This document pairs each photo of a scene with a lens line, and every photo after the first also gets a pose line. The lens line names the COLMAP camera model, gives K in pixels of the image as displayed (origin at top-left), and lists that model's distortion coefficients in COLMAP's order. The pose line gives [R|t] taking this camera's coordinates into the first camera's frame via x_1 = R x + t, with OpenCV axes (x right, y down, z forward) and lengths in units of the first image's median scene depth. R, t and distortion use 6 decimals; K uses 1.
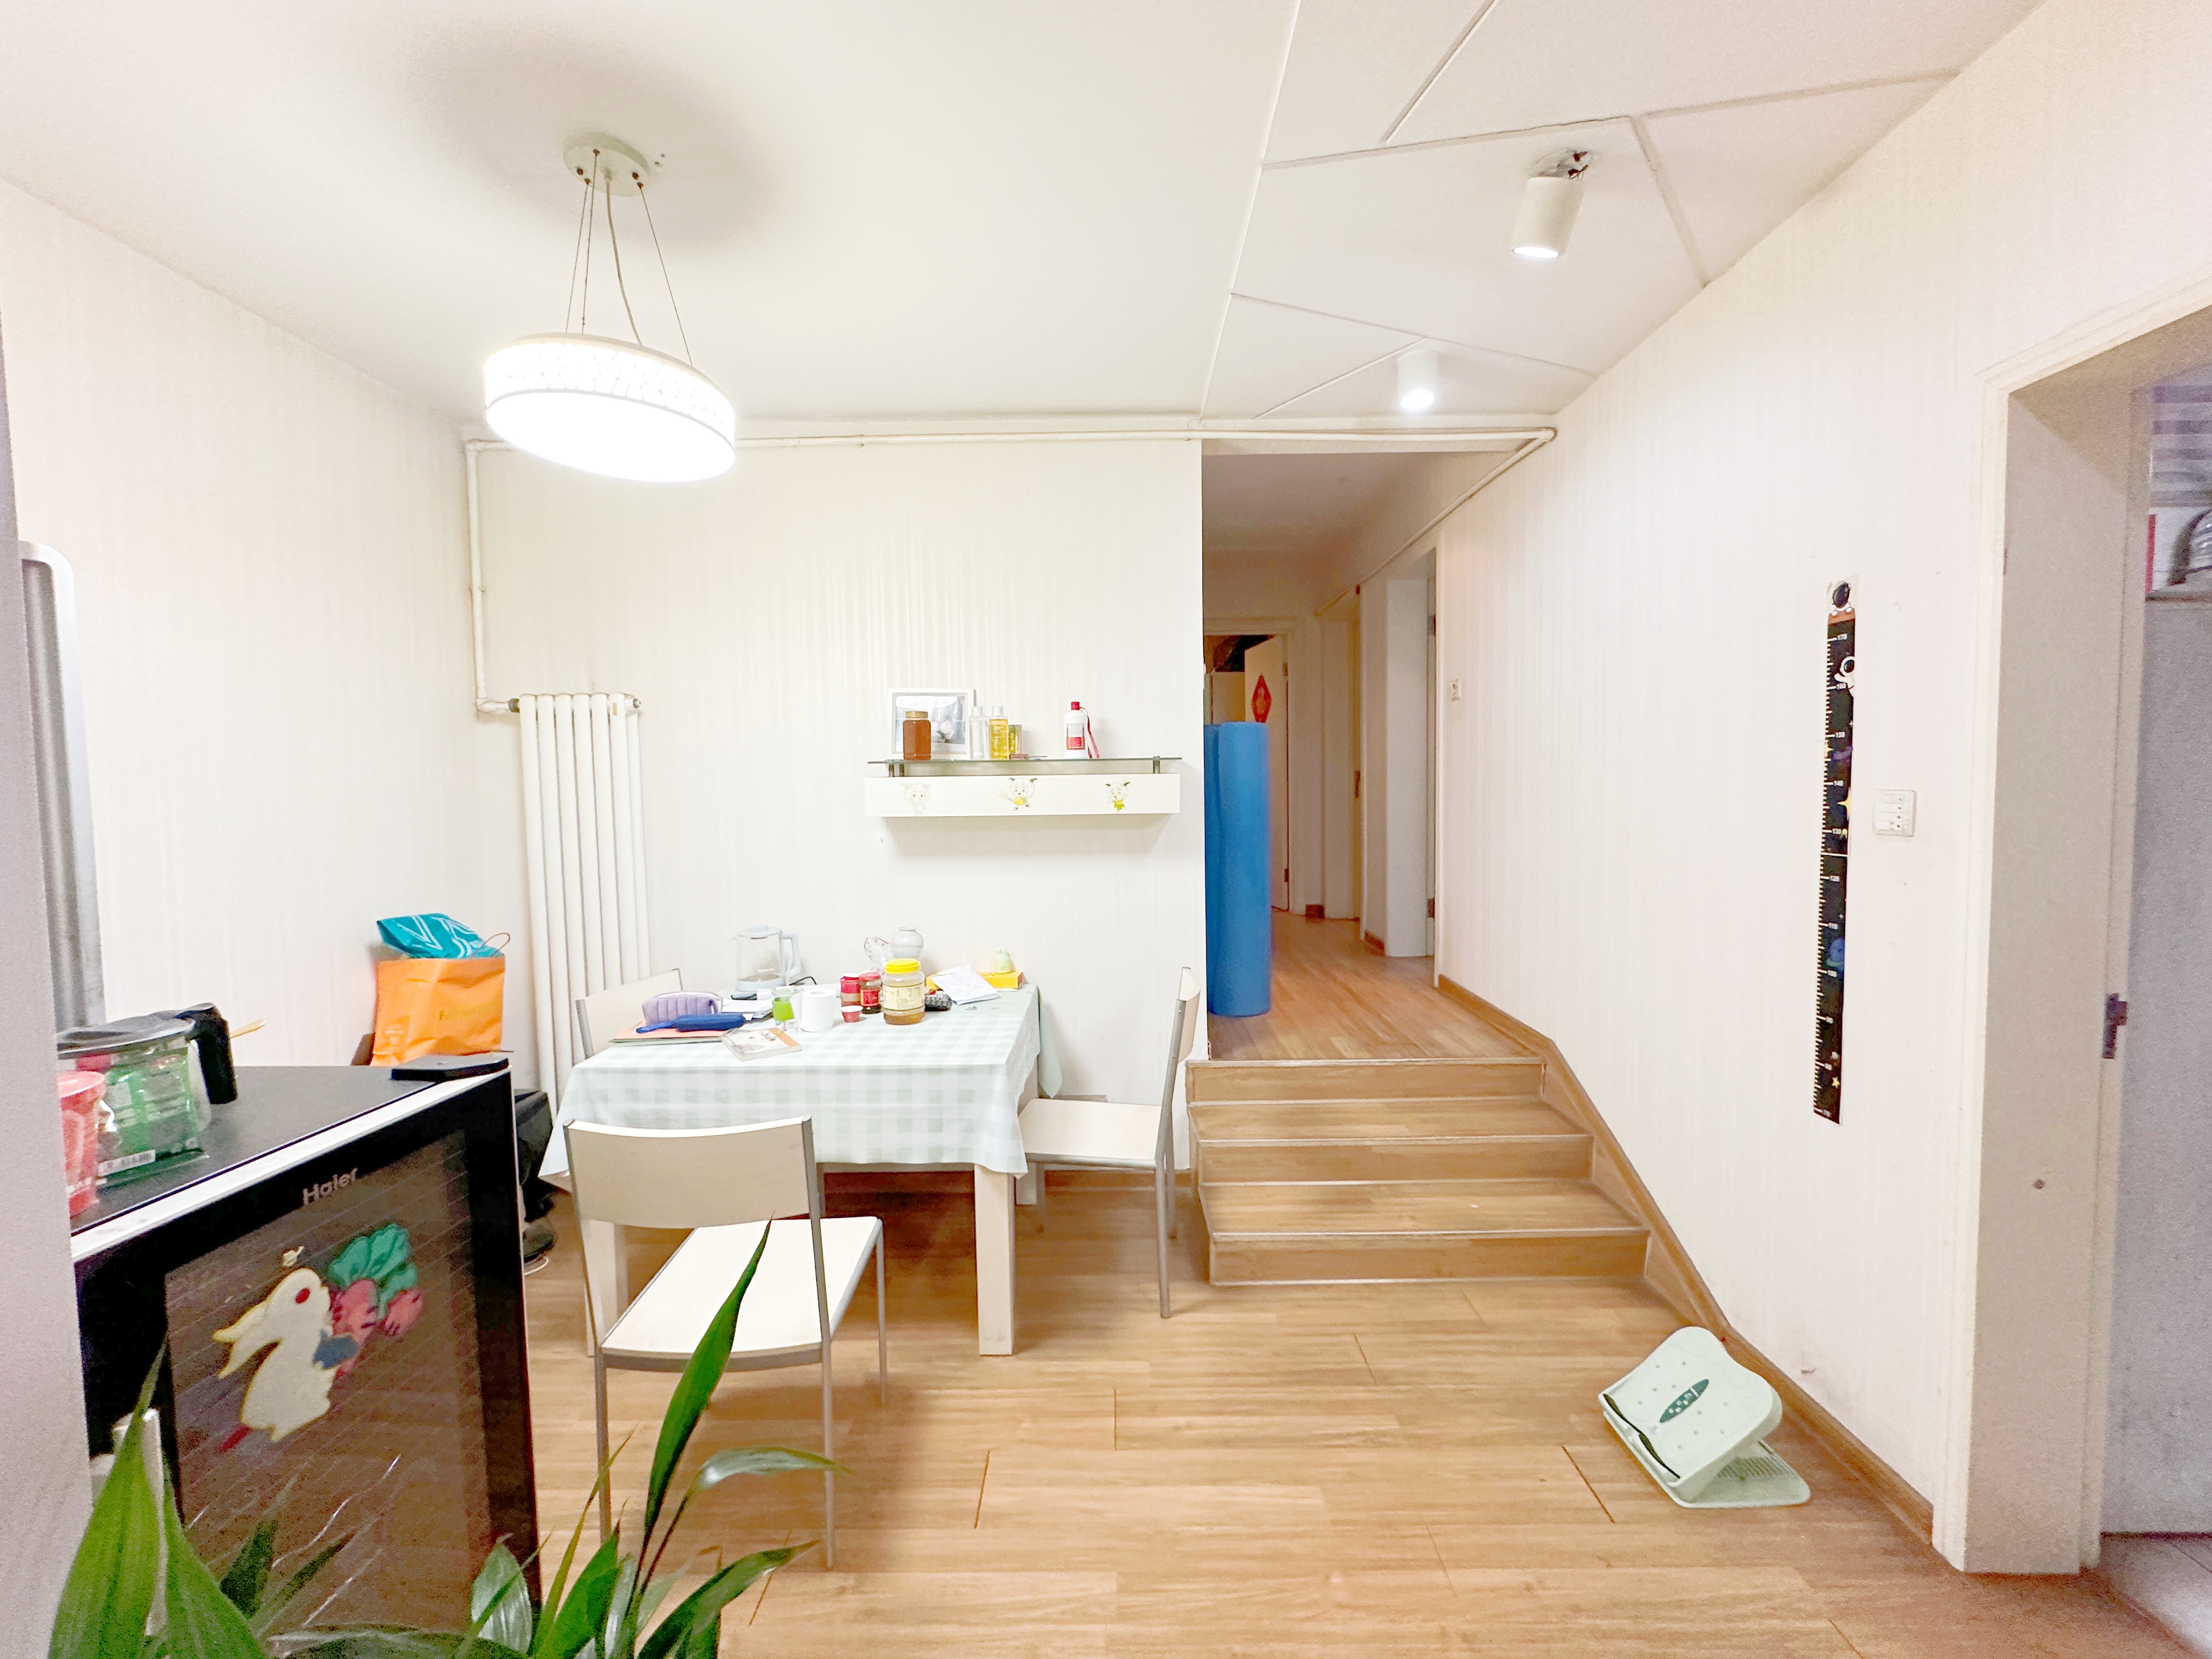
lens RADIAL K [[885.8, 0, 1112.7], [0, 885.8, 824.3], [0, 0, 1]] dist [0.000734, -0.000070]
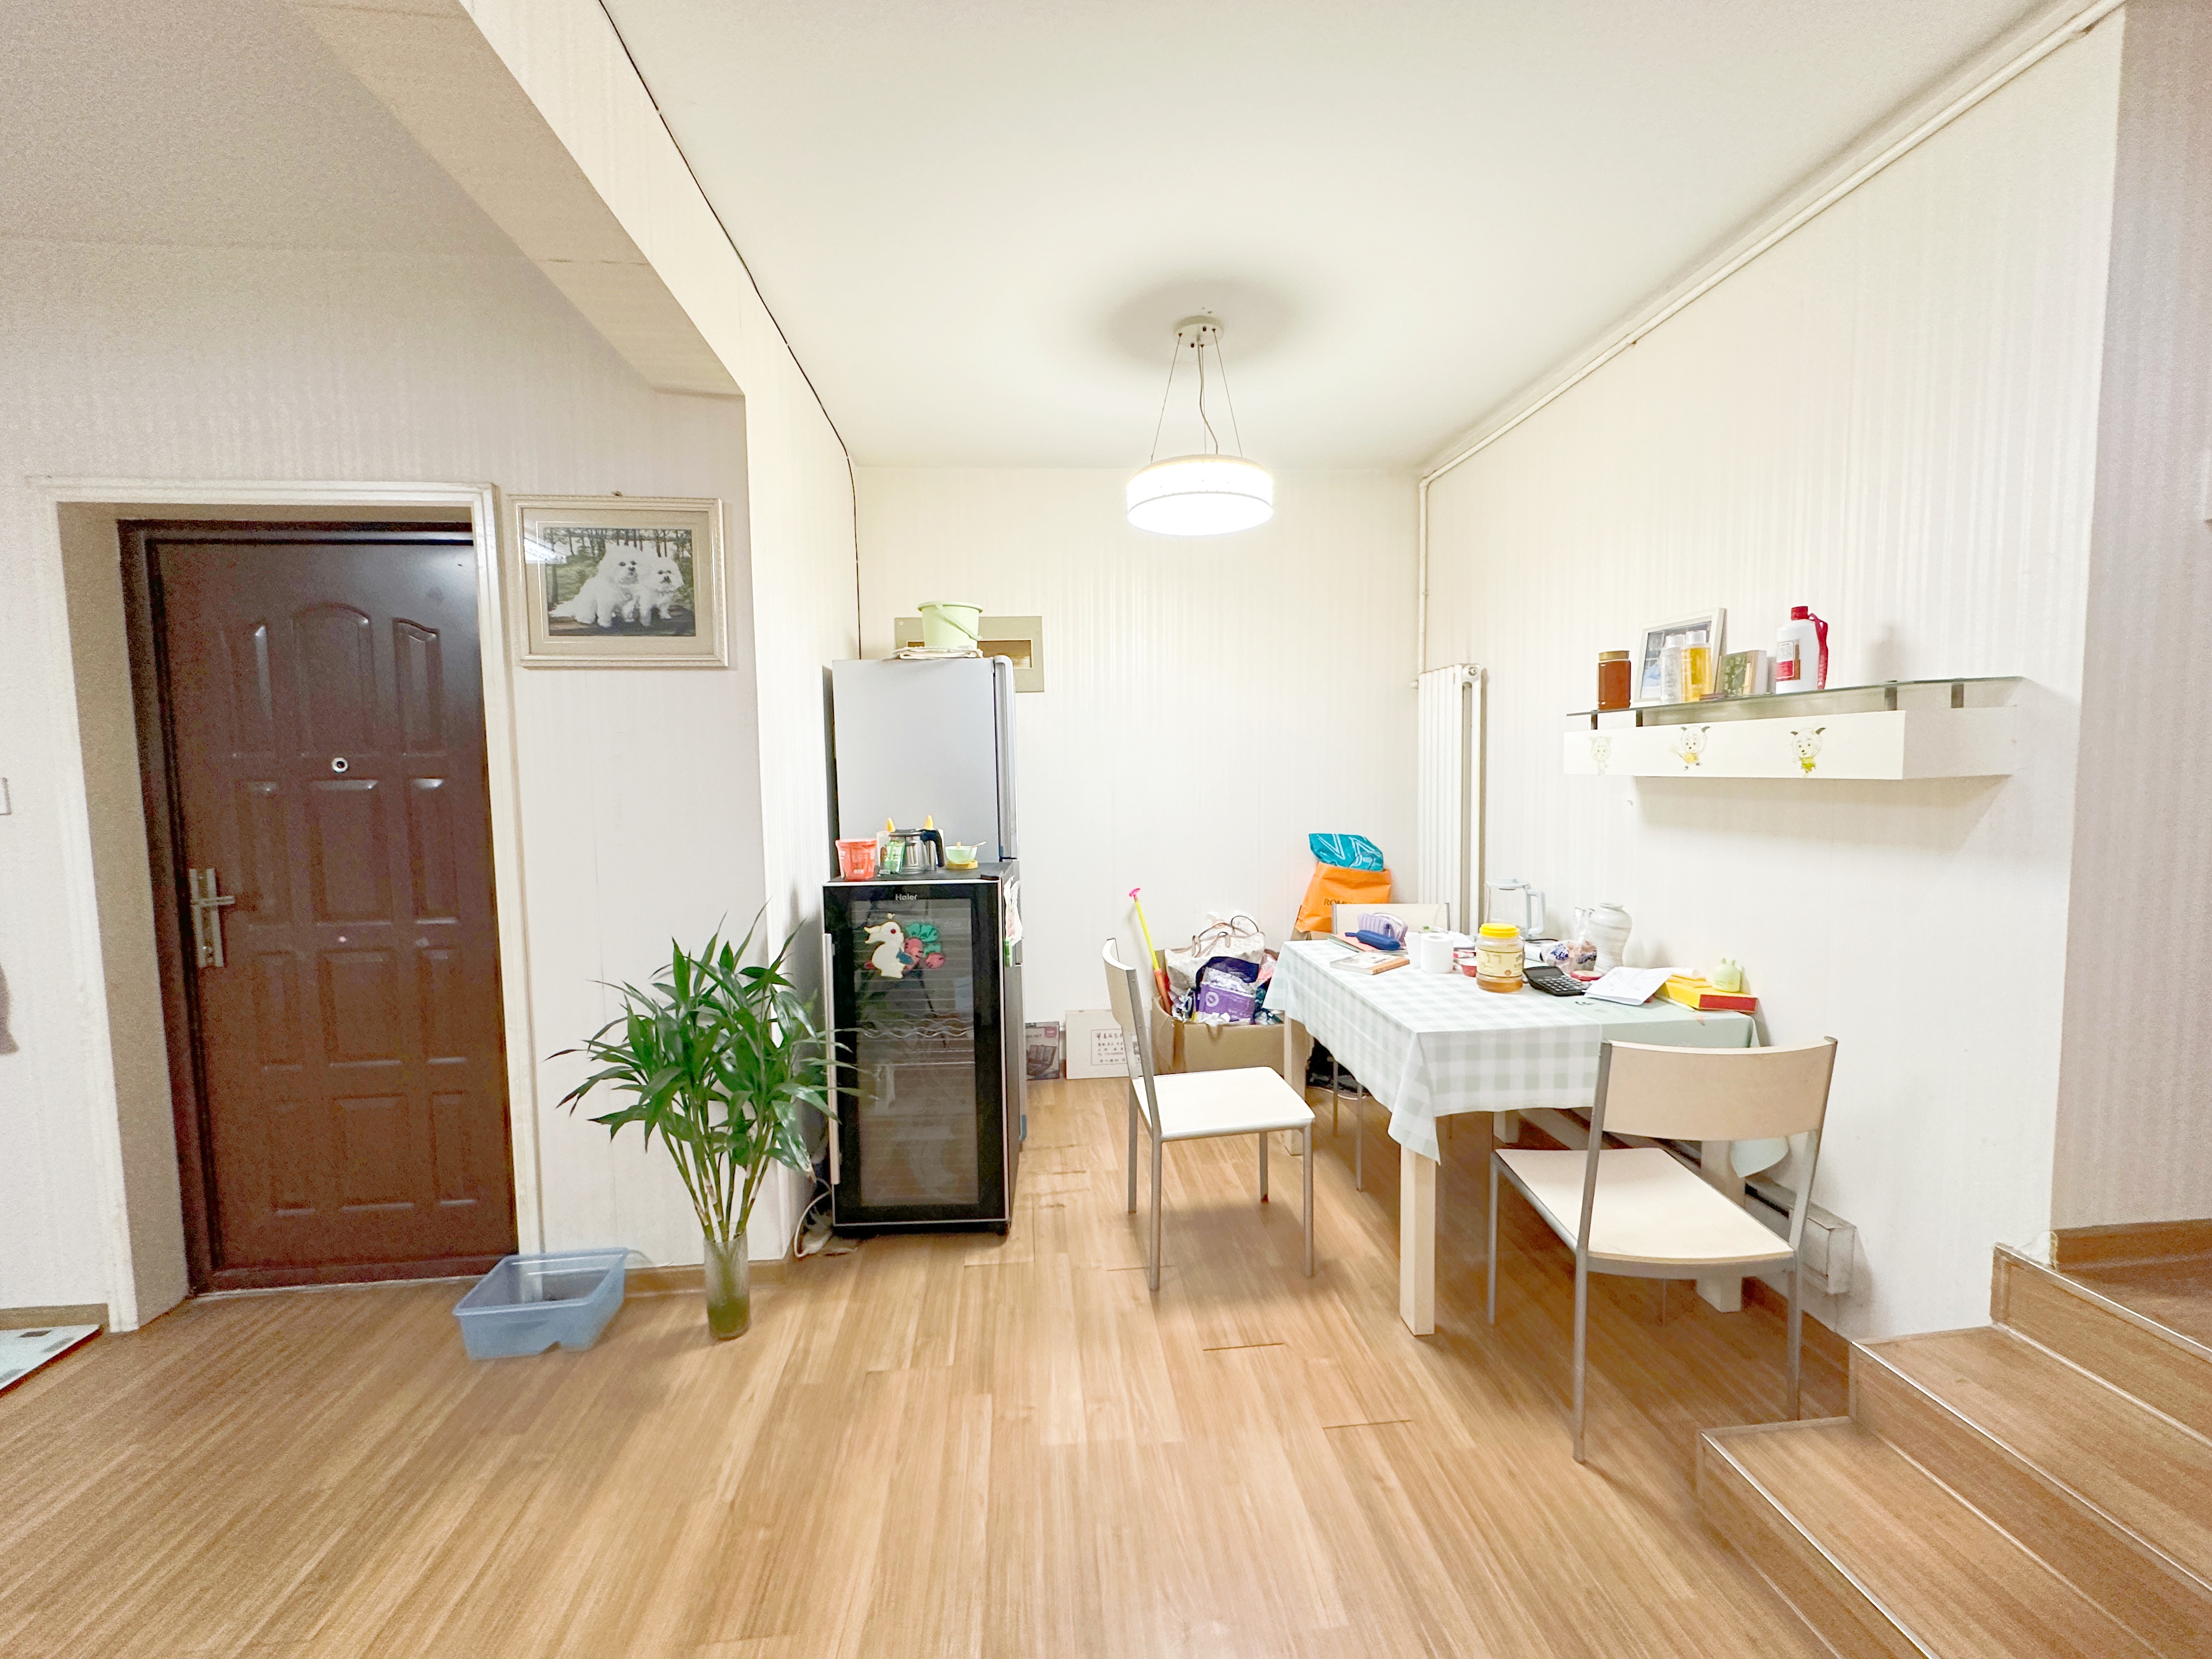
lens RADIAL K [[885.8, 0, 1111.3], [0, 885.8, 835.1], [0, 0, 1]] dist [0.000734, -0.000070]
pose [[0.099501, 0.089859, -0.990972, 0.640232], [-0.034165, 0.995635, 0.086852, -0.010121], [0.994451, 0.025214, 0.102137, 0.477030]]
